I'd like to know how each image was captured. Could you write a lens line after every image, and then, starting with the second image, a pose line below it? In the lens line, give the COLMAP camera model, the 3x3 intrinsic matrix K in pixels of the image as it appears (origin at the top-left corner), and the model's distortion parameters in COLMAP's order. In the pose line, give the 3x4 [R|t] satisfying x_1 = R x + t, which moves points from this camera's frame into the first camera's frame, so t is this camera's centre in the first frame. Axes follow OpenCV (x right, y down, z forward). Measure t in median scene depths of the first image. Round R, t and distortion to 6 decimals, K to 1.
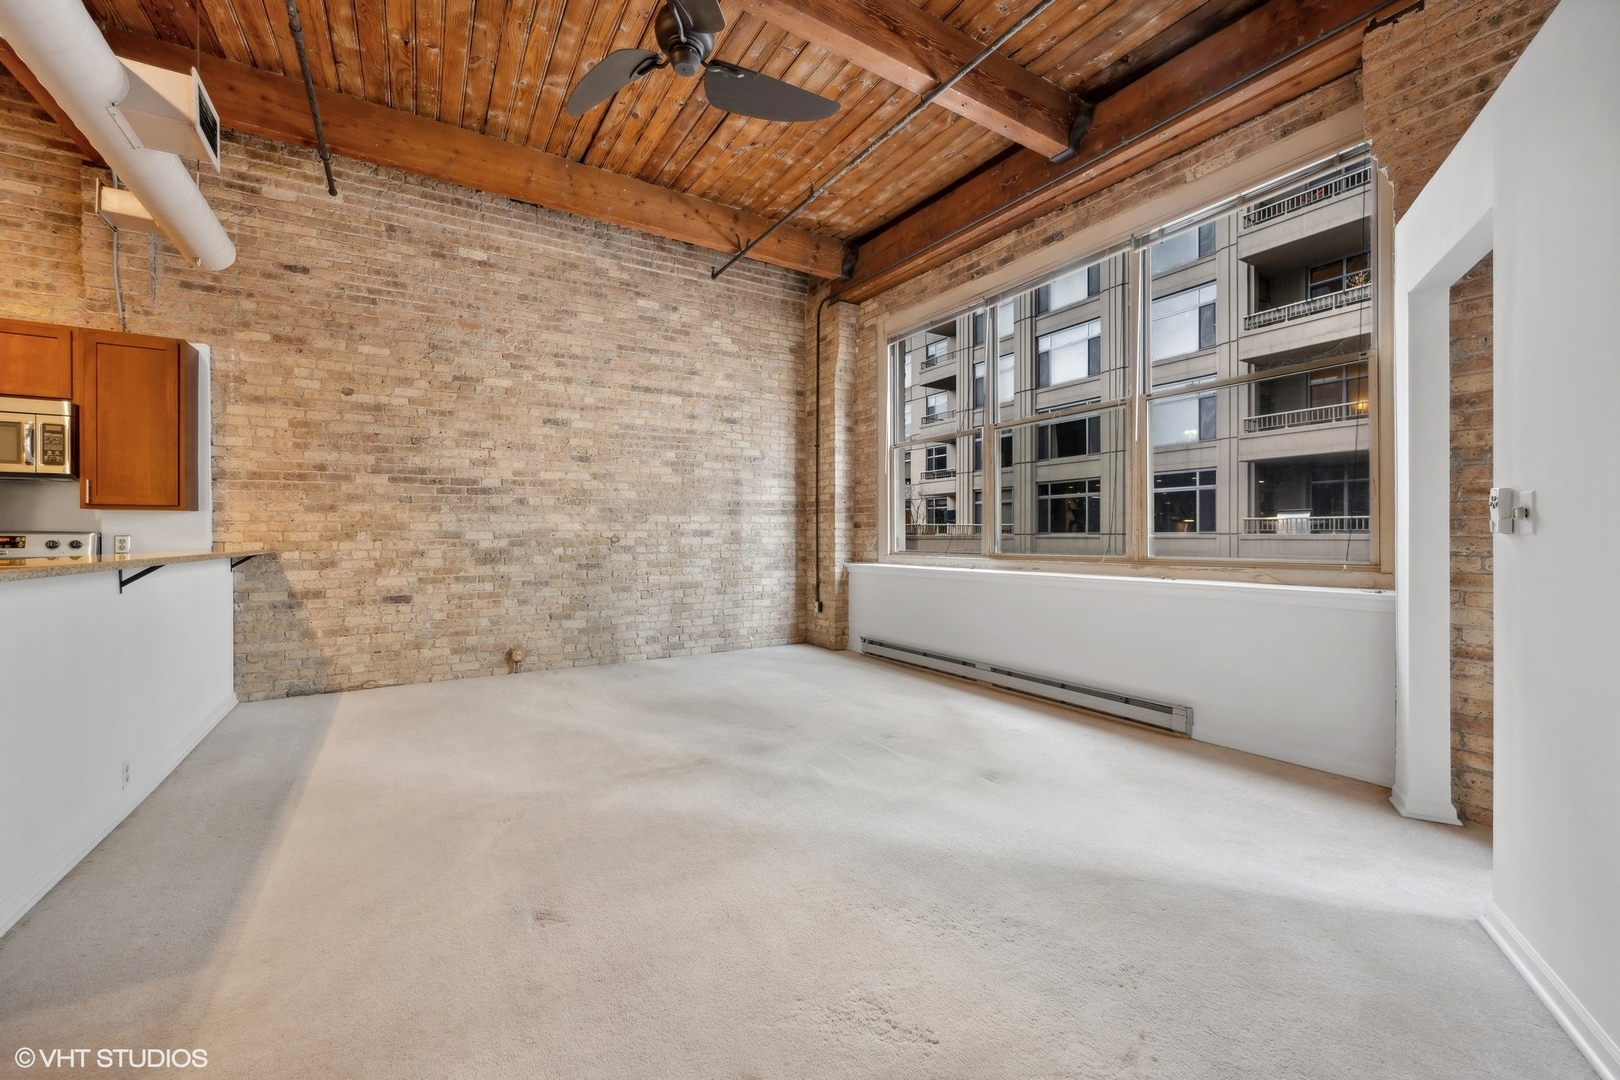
lens RADIAL K [[643.4, 0, 801.9], [0, 643.4, 531.9], [0, 0, 1]] dist [0.003982, -0.000228]
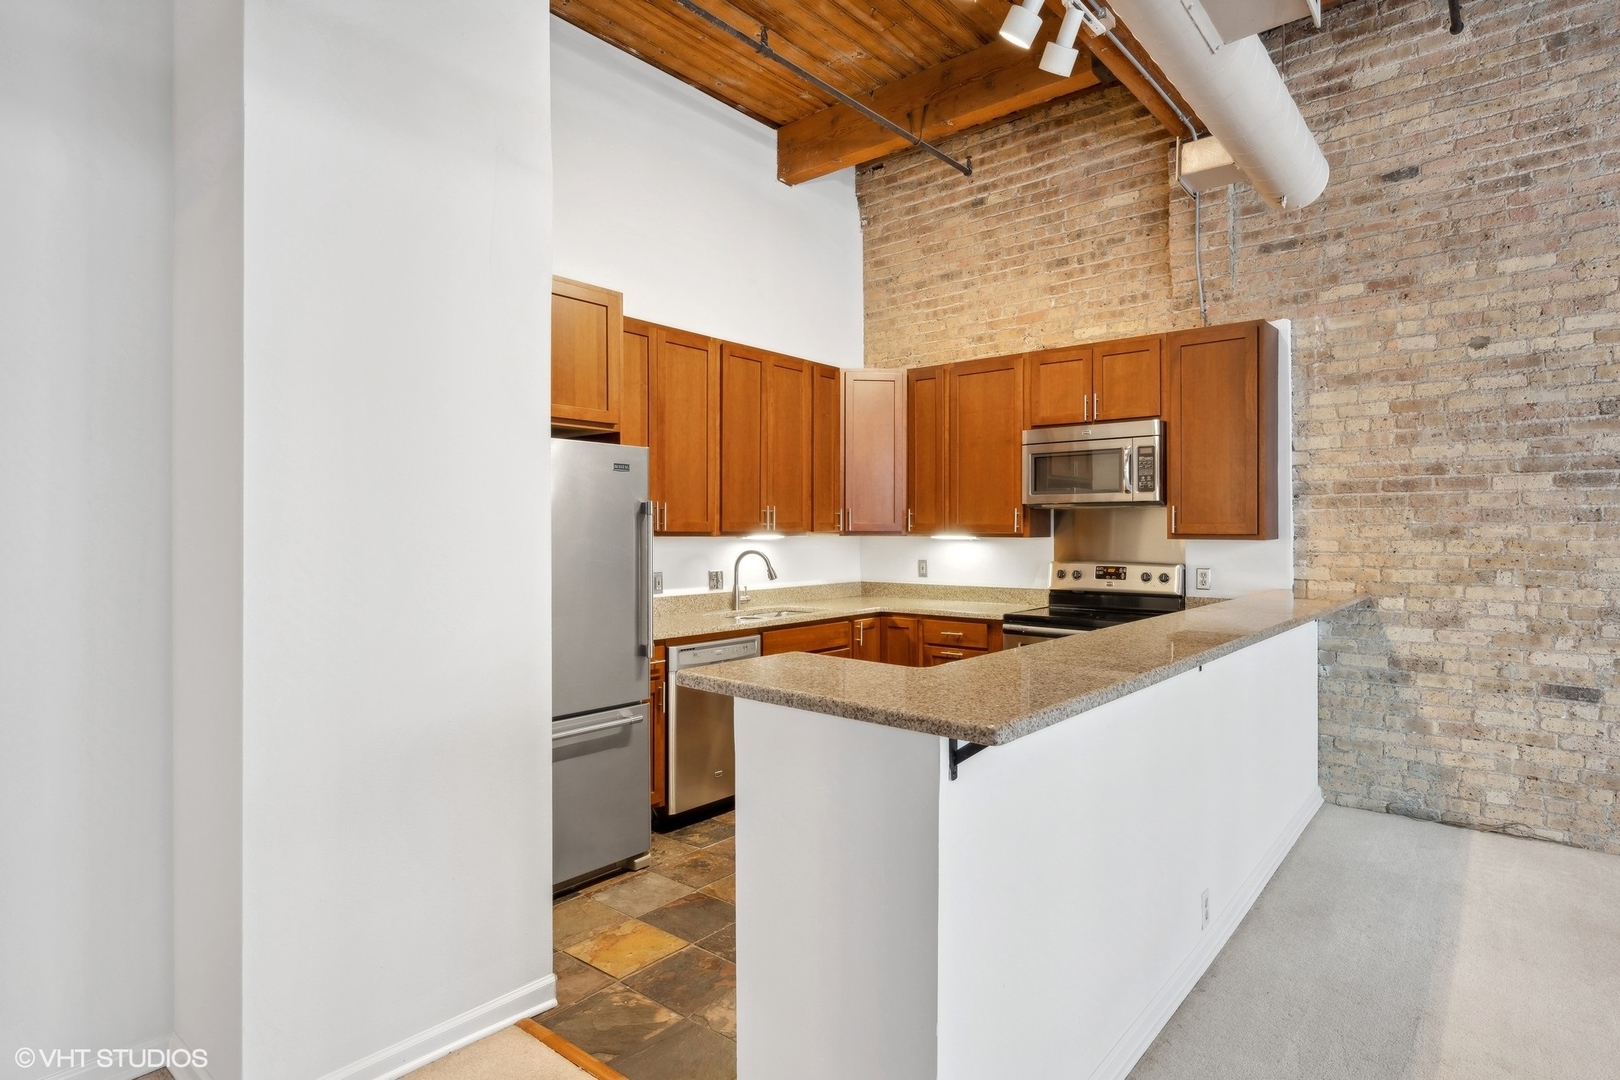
lens RADIAL K [[831.3, 0, 815.1], [0, 831.3, 525.4], [0, 0, 1]] dist [-0.002685, -0.002786]
pose [[0.314206, 0.005109, -0.949341, -0.155083], [0.004169, 0.999968, 0.006761, -0.051830], [0.949346, -0.006082, 0.314175, 0.151383]]
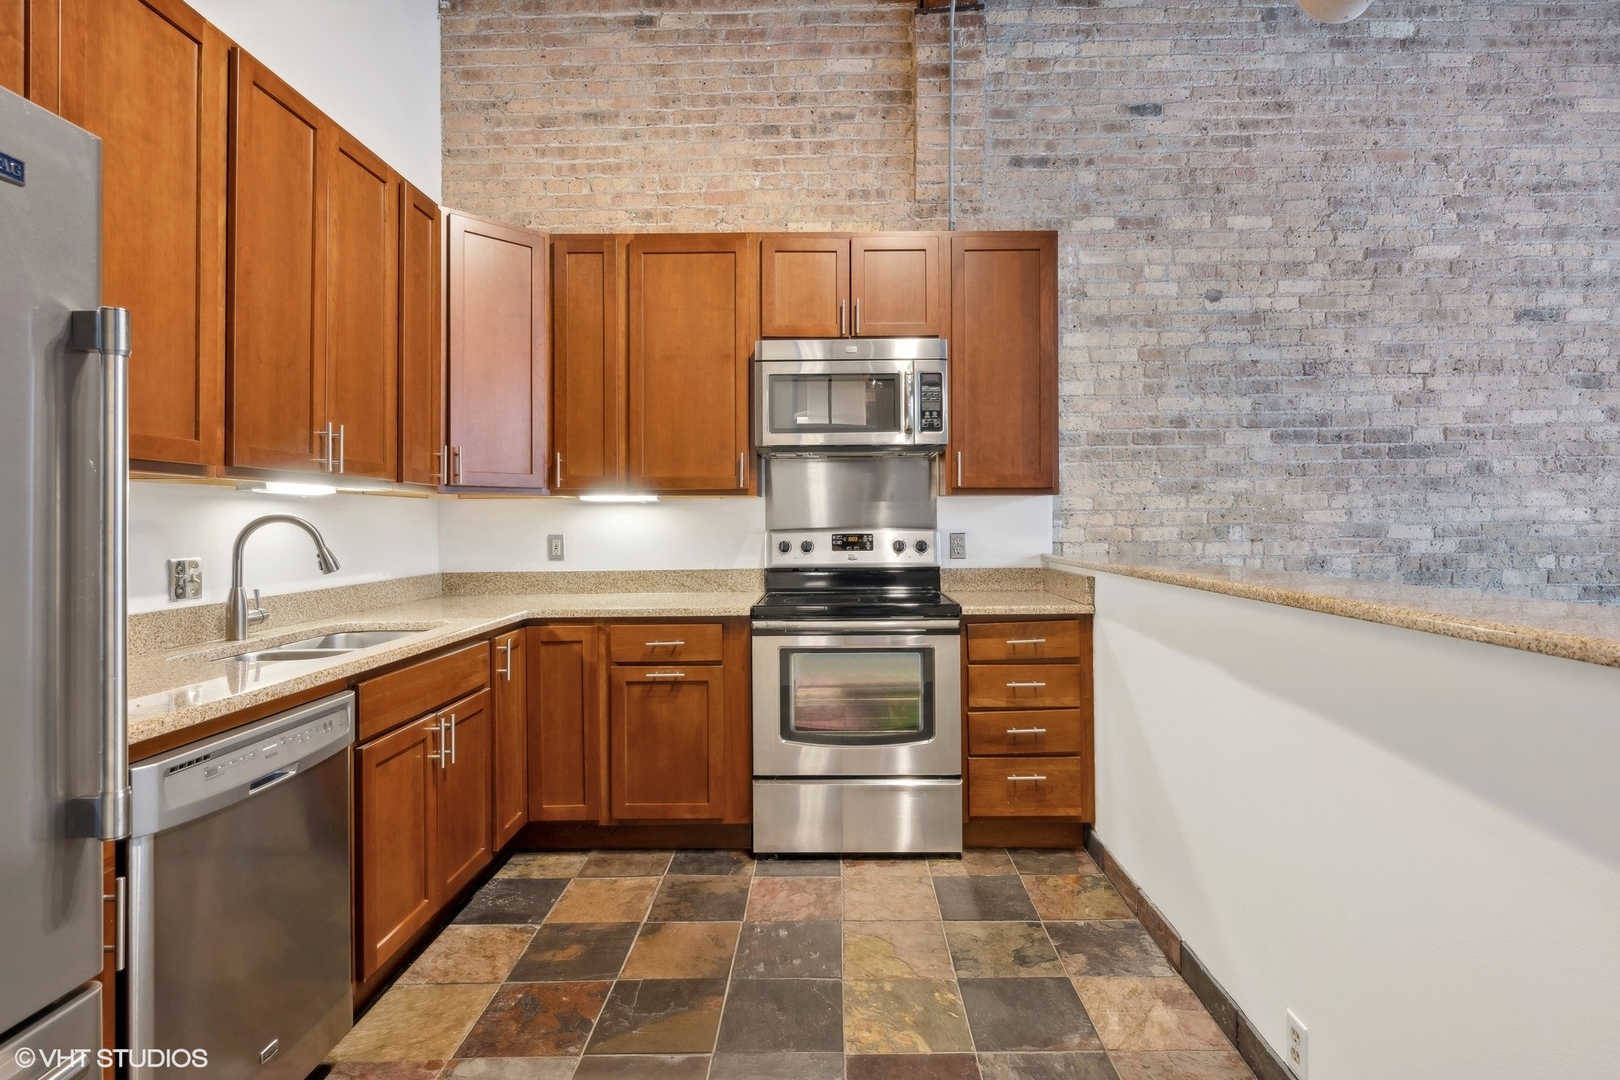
lens RADIAL K [[831.3, 0, 838.8], [0, 831.3, 509.8], [0, 0, 1]] dist [-0.002685, -0.002786]
pose [[0.846689, -0.004765, -0.532067, -0.594554], [0.003416, 0.999988, -0.003519, -0.013968], [0.532078, 0.001162, 0.846695, 0.150701]]
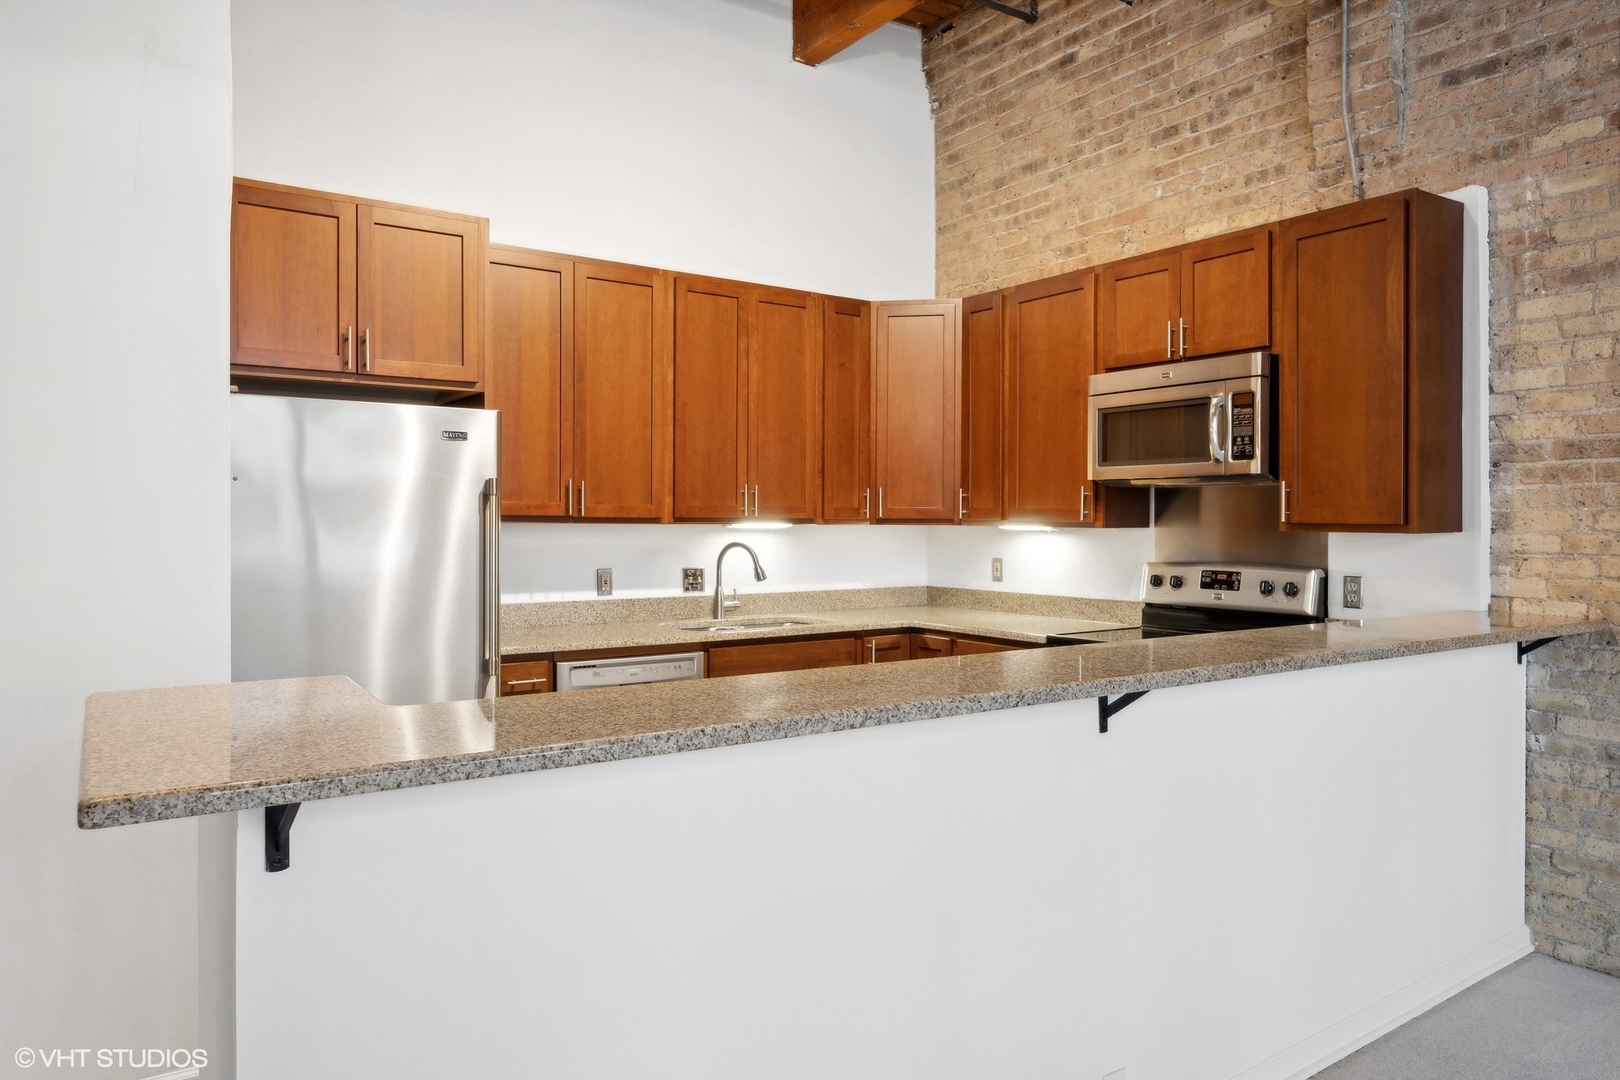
lens RADIAL K [[1040.3, 0, 815.9], [0, 1040.3, 519.4], [0, 0, 1]] dist [-0.002515, -0.002848]
pose [[0.051548, 0.010162, -0.998619, -0.157948], [0.003230, 0.999941, 0.010342, -0.046472], [0.998665, -0.003759, 0.051512, 0.426297]]
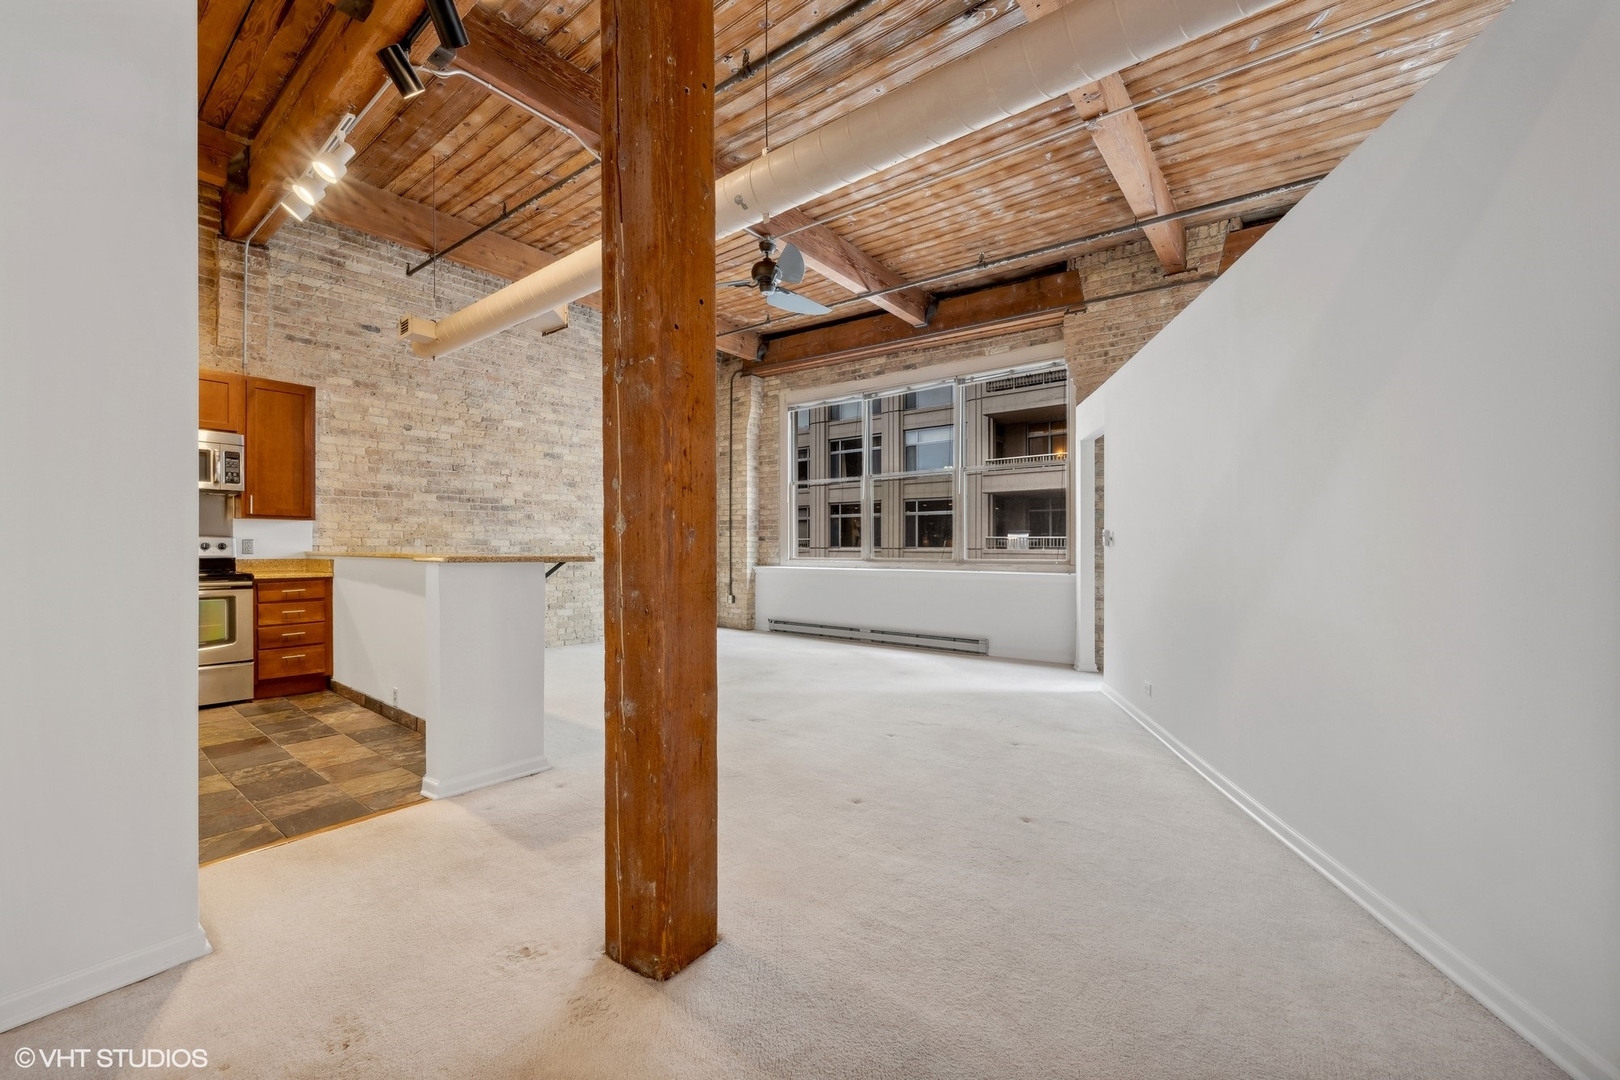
lens RADIAL K [[643.4, 0, 795.3], [0, 643.4, 549.7], [0, 0, 1]] dist [0.003982, -0.000228]
pose [[0.946707, 0.008571, 0.321983, -0.394236], [-0.010865, 0.999927, 0.005327, 0.006566], [-0.321913, -0.008541, 0.946731, -0.445820]]
